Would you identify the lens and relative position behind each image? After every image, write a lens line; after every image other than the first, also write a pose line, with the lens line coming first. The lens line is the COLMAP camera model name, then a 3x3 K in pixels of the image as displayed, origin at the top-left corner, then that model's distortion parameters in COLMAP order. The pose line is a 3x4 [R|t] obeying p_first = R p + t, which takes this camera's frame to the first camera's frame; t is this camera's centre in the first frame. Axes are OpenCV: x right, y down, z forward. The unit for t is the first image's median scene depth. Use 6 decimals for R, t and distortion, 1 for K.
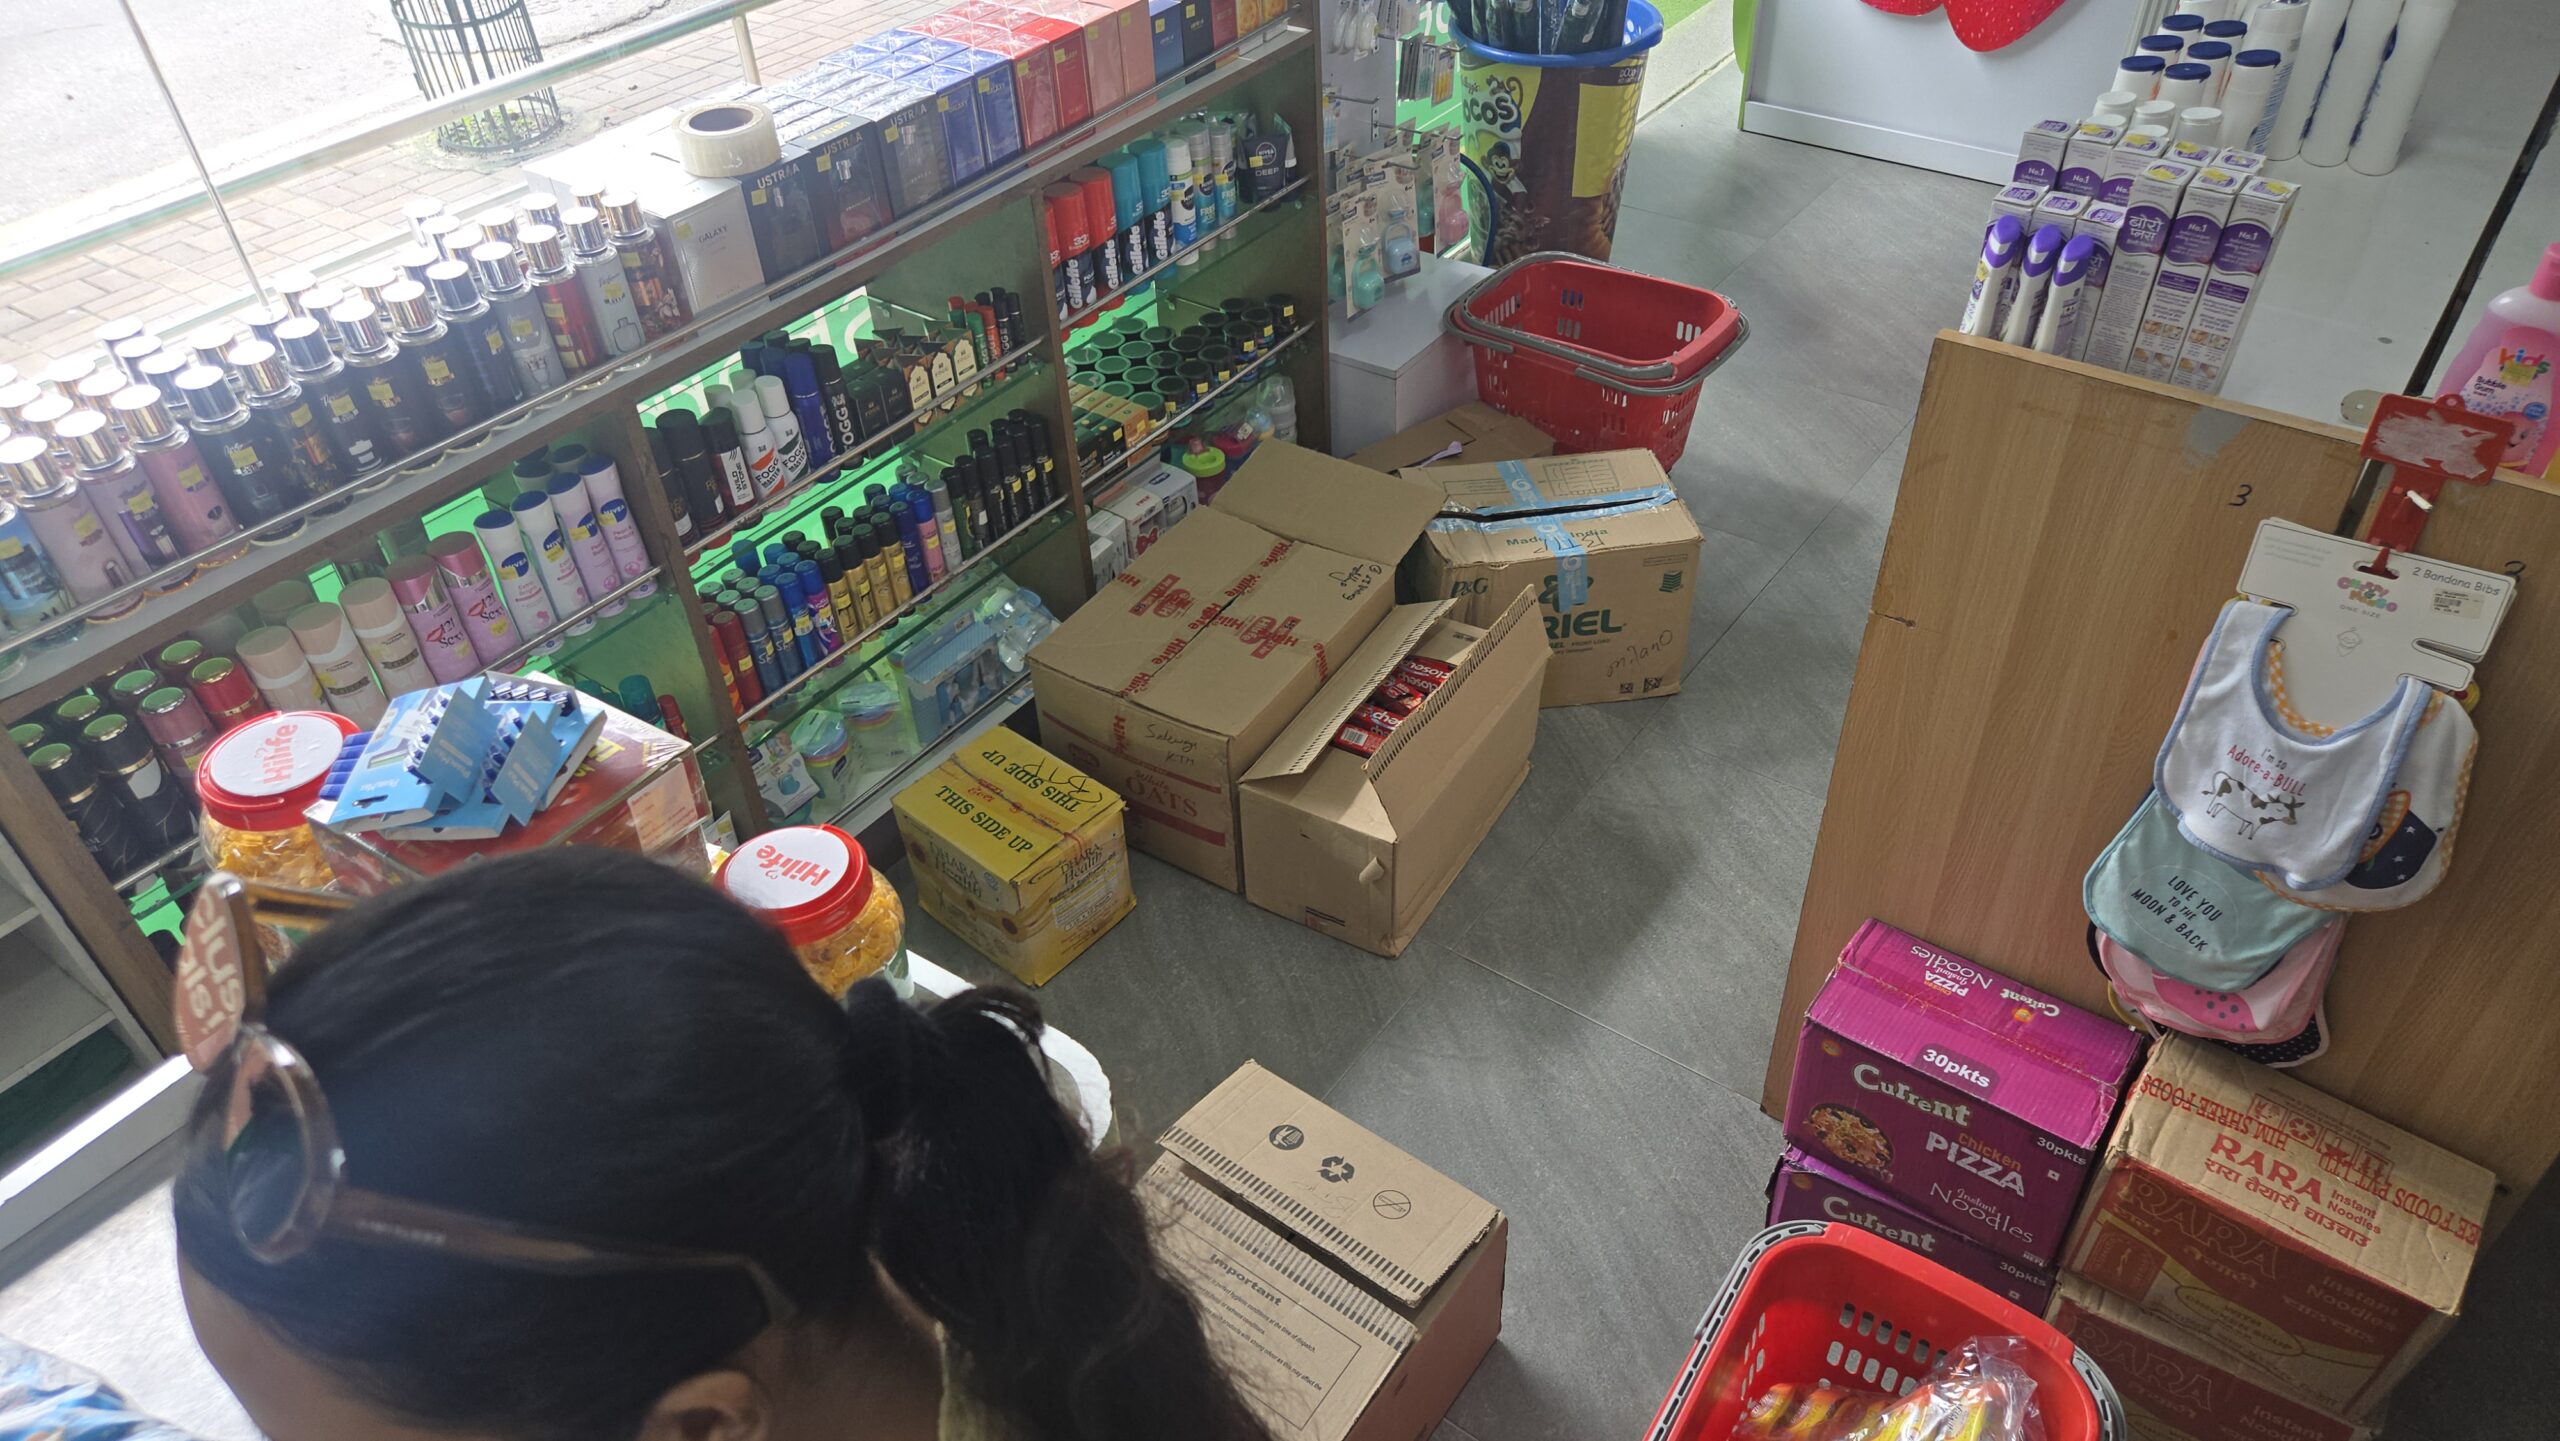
lens RADIAL K [[1709.7, 0, 1307.3], [0, 1709.7, 735.2], [0, 0, 1]] dist [0.061265, -0.040303]
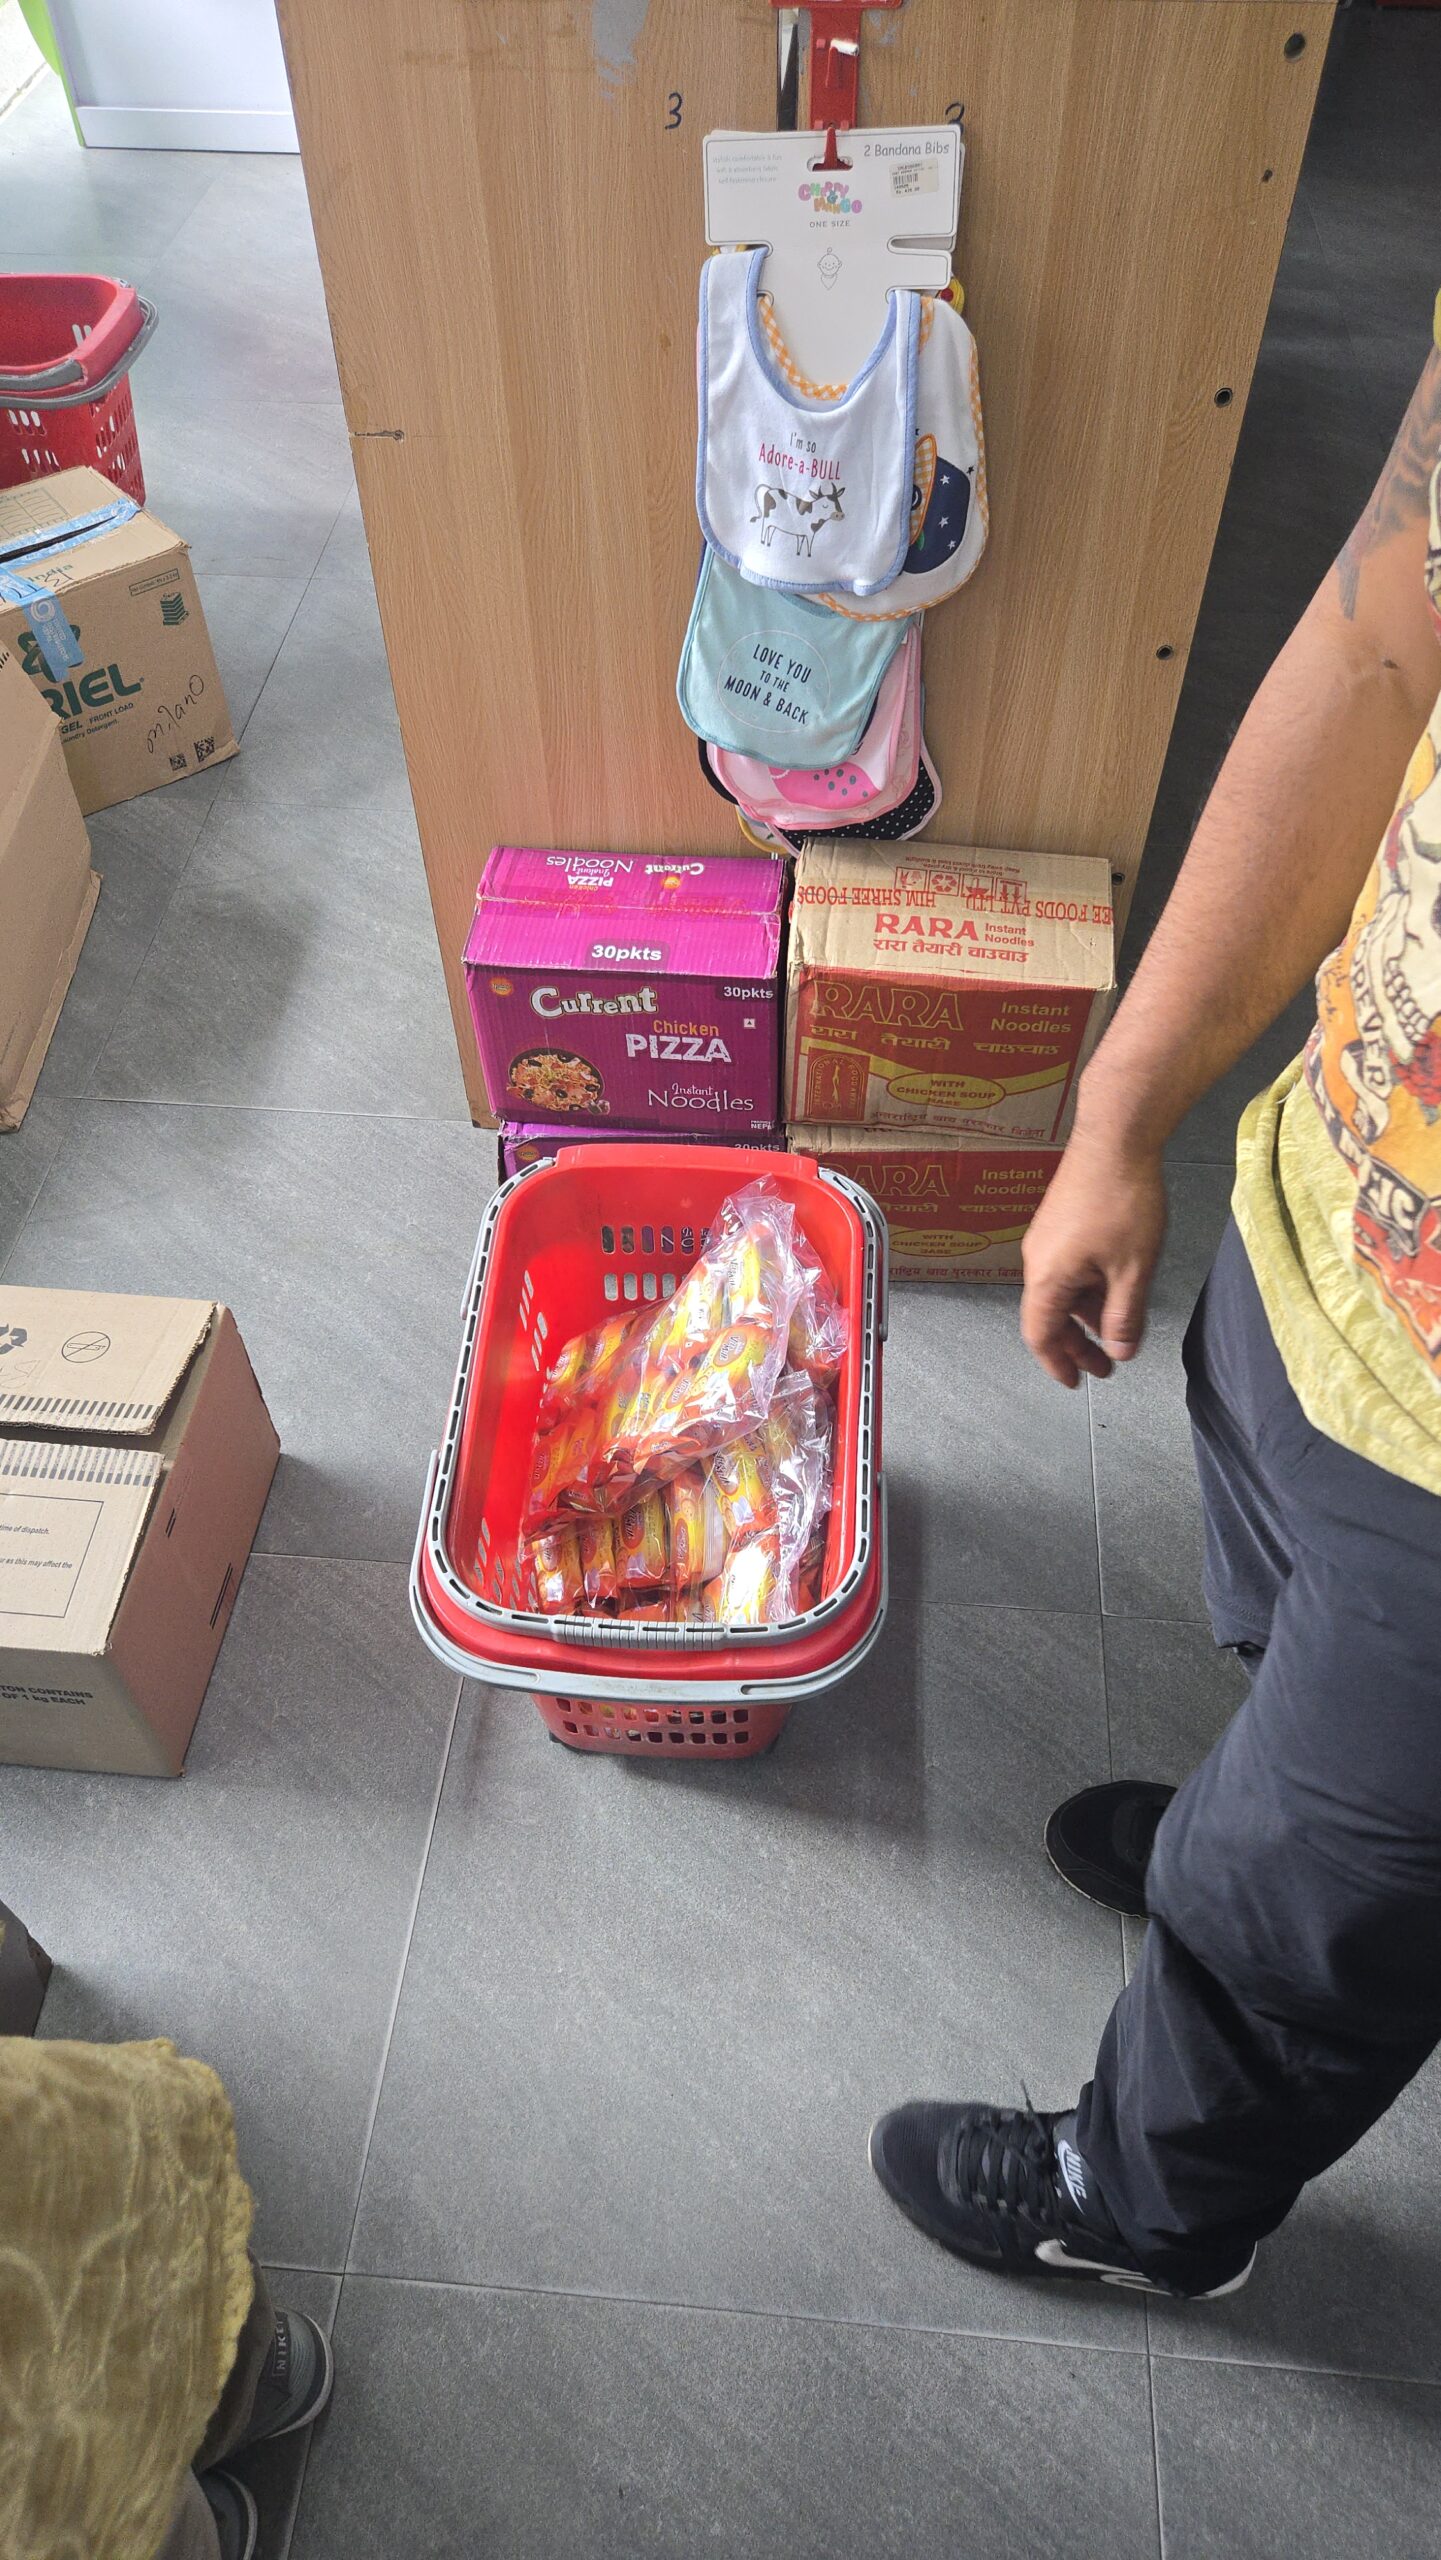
lens RADIAL K [[1709.7, 0, 730.5], [0, 1709.7, 1272.3], [0, 0, 1]] dist [0.061265, -0.040303]
pose [[0.856885, -0.379502, 0.348893, 0.040357], [0.314713, 0.921144, 0.229019, 0.152411], [-0.408294, -0.086441, 0.908749, 0.131825]]
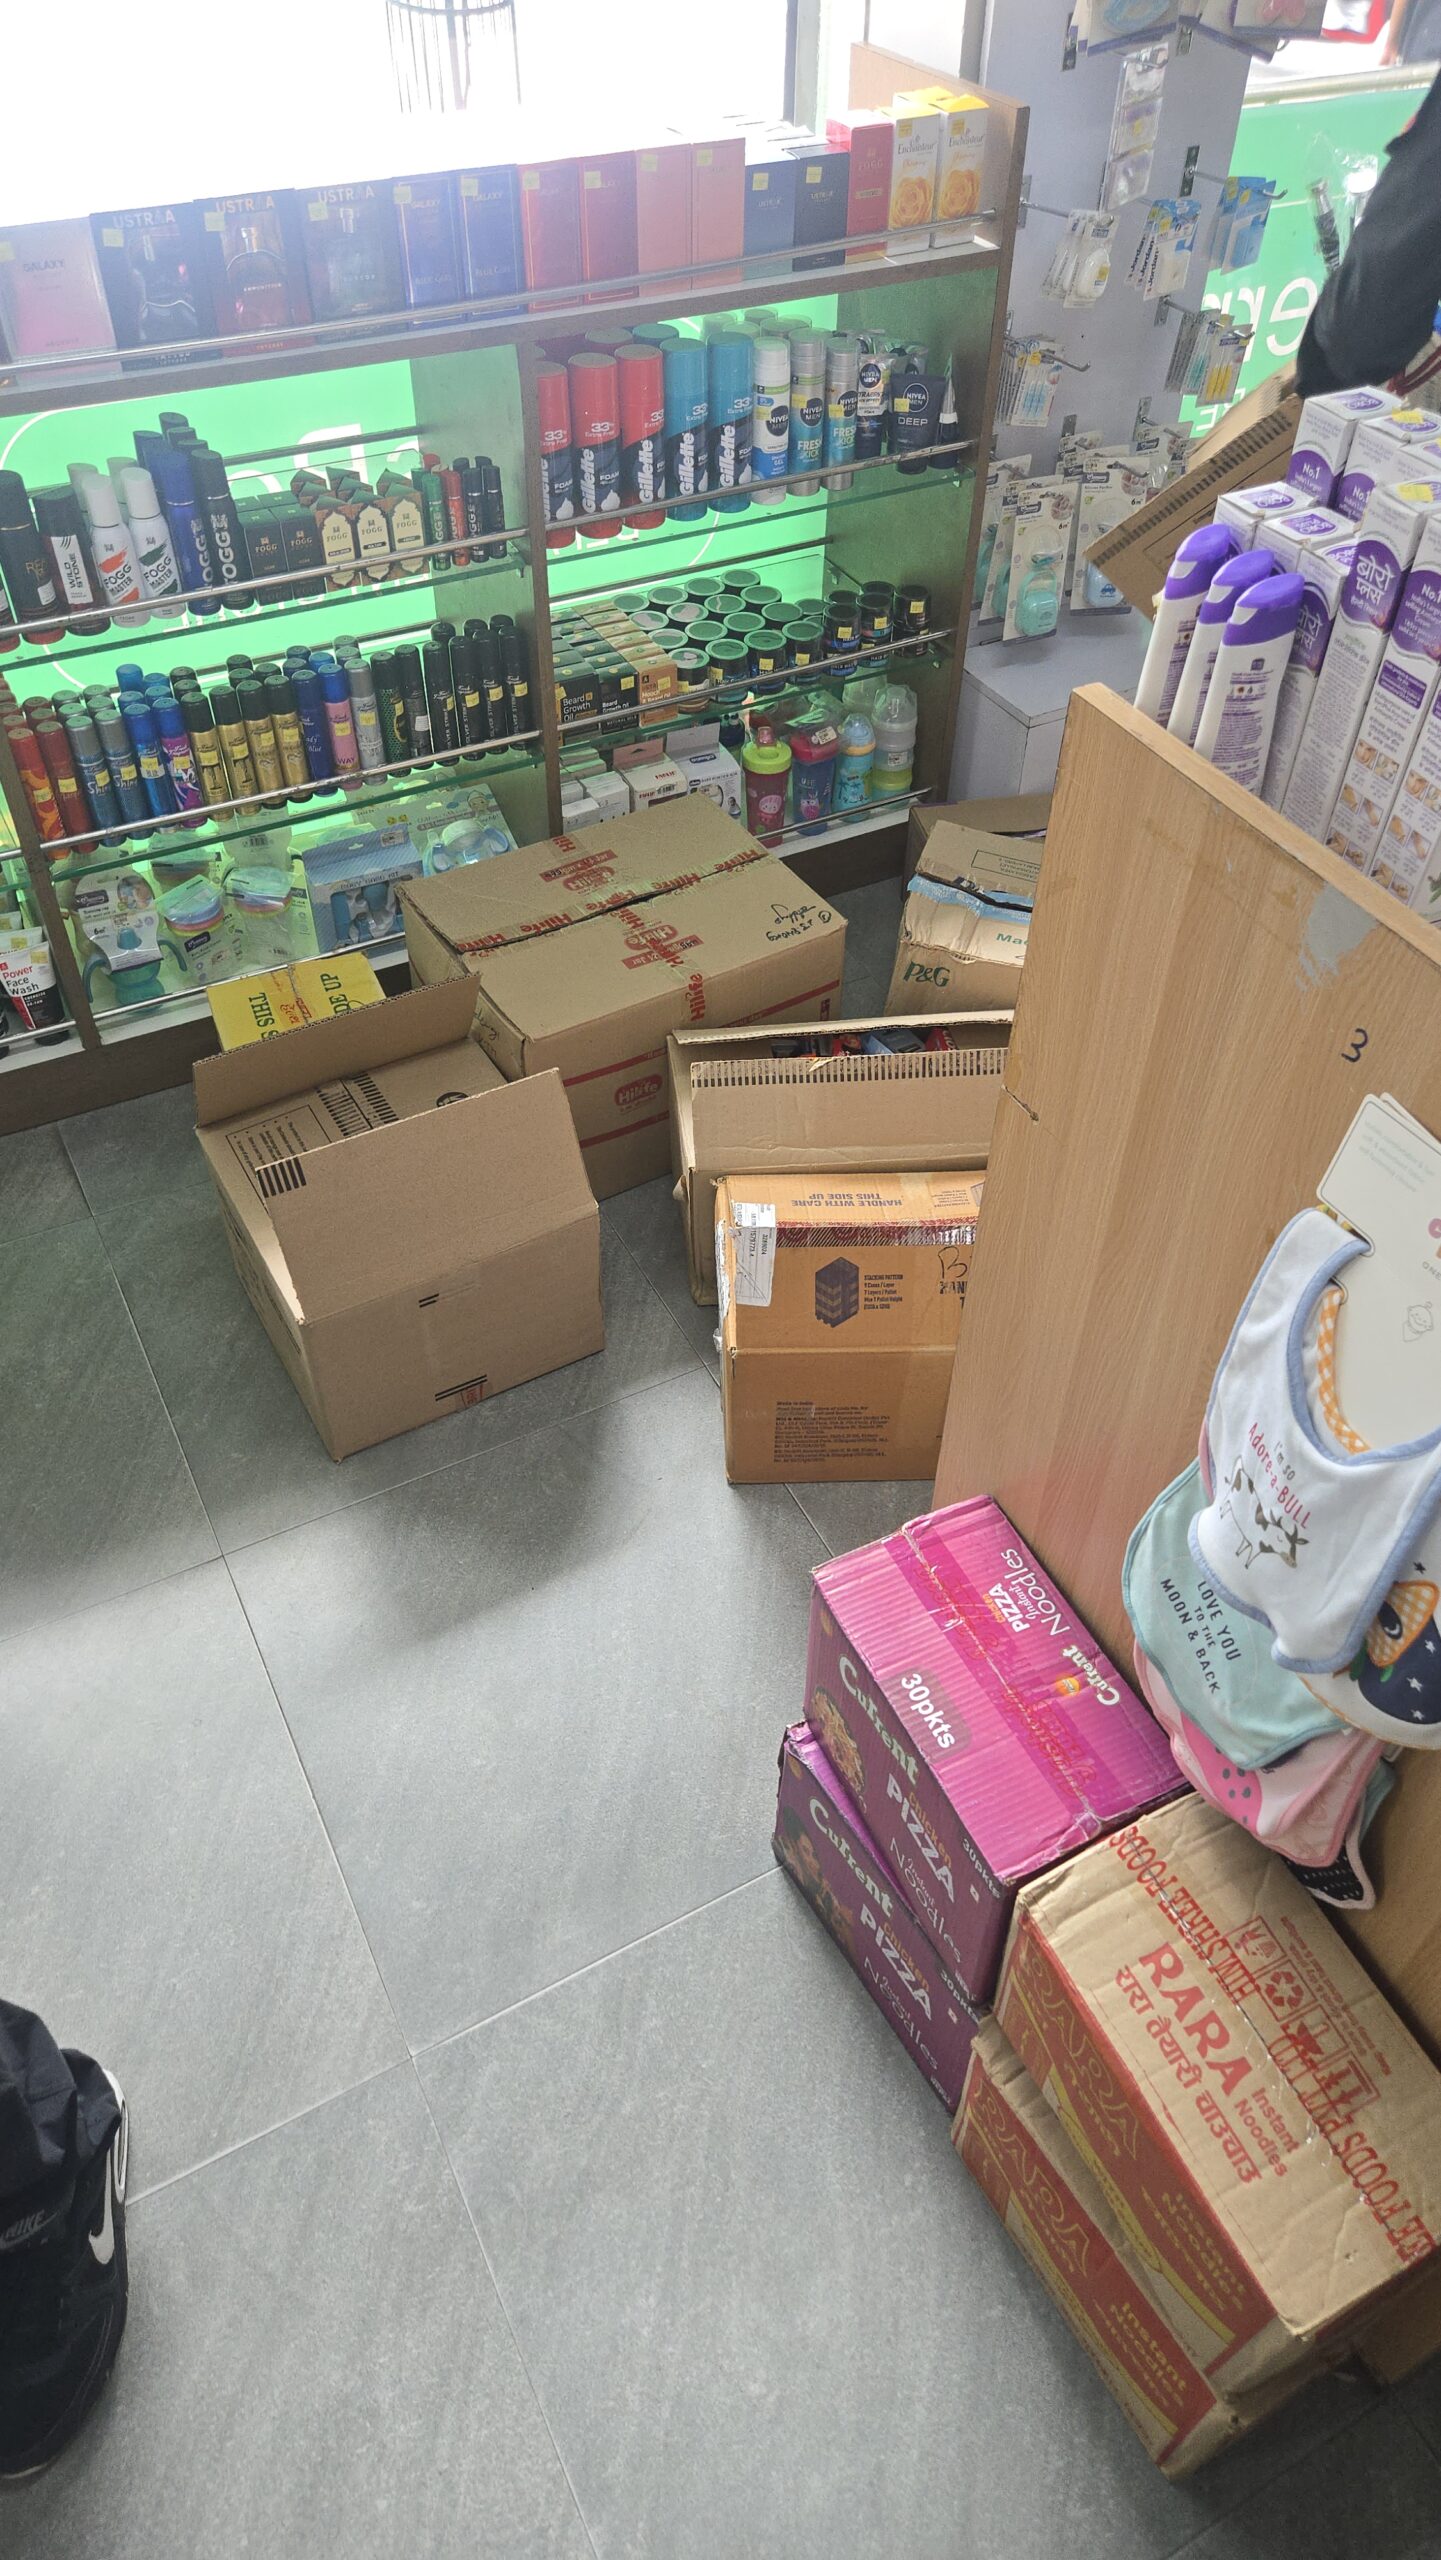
lens RADIAL K [[1709.7, 0, 724.0], [0, 1709.7, 1259.9], [0, 0, 1]] dist [0.061265, -0.040303]
pose [[0.899543, 0.352307, -0.258266, 0.404284], [-0.326097, 0.934969, 0.139616, -0.061197], [0.290658, -0.041371, 0.955932, 0.263213]]
